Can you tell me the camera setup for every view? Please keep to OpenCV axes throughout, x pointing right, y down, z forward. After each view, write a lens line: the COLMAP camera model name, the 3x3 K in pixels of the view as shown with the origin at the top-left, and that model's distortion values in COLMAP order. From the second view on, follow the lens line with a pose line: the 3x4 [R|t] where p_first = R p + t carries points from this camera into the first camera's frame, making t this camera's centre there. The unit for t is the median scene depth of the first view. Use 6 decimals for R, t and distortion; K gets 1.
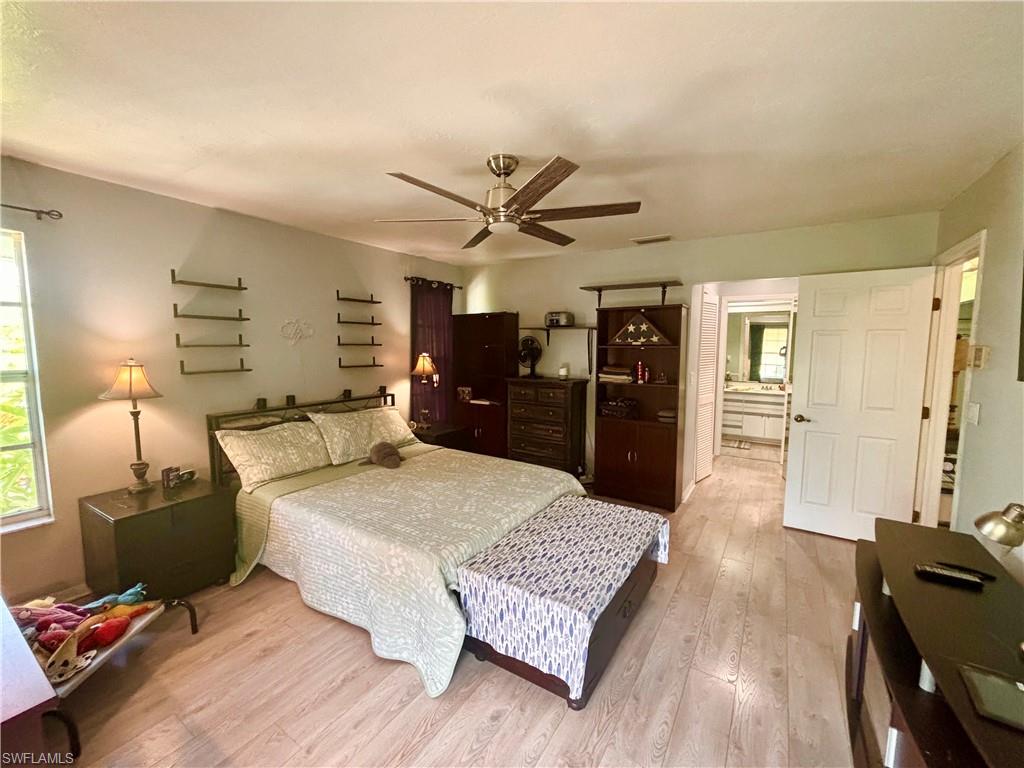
lens RADIAL K [[413.3, 0, 513.5], [0, 413.3, 380.6], [0, 0, 1]] dist [0.002576, 0.000241]
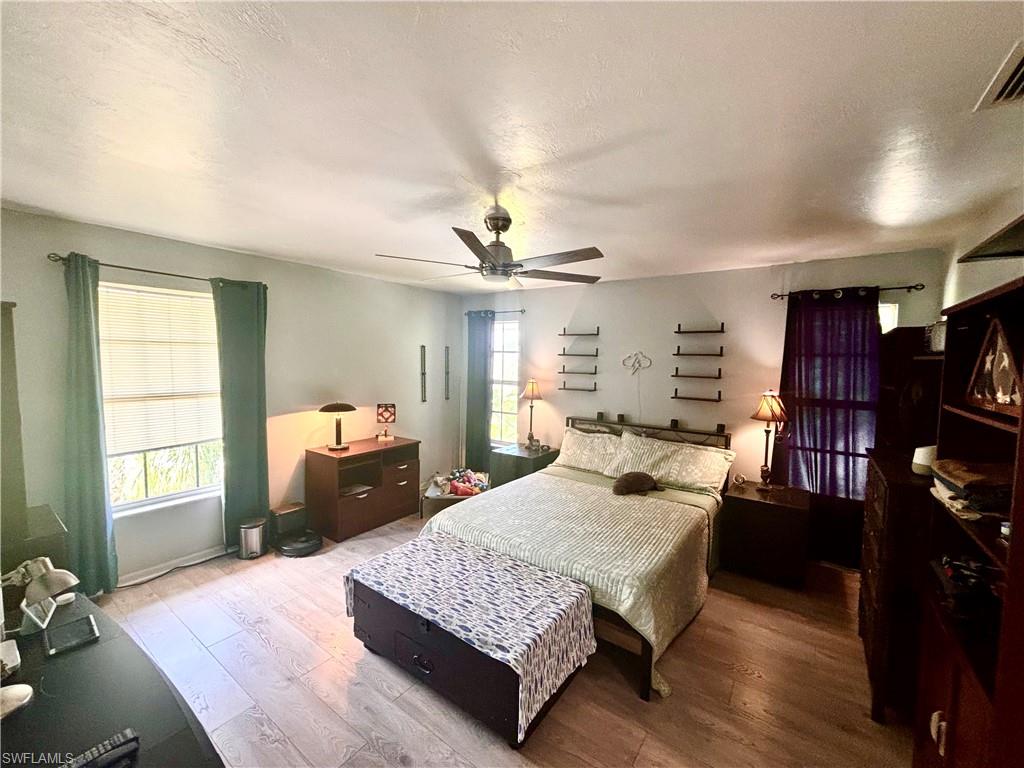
lens RADIAL K [[413.3, 0, 512.8], [0, 413.3, 378.9], [0, 0, 1]] dist [0.002576, 0.000241]
pose [[-0.047550, 0.047592, -0.997734, 0.782224], [-0.106869, 0.992888, 0.052454, -0.109780], [0.993135, 0.109121, -0.042126, 0.774897]]
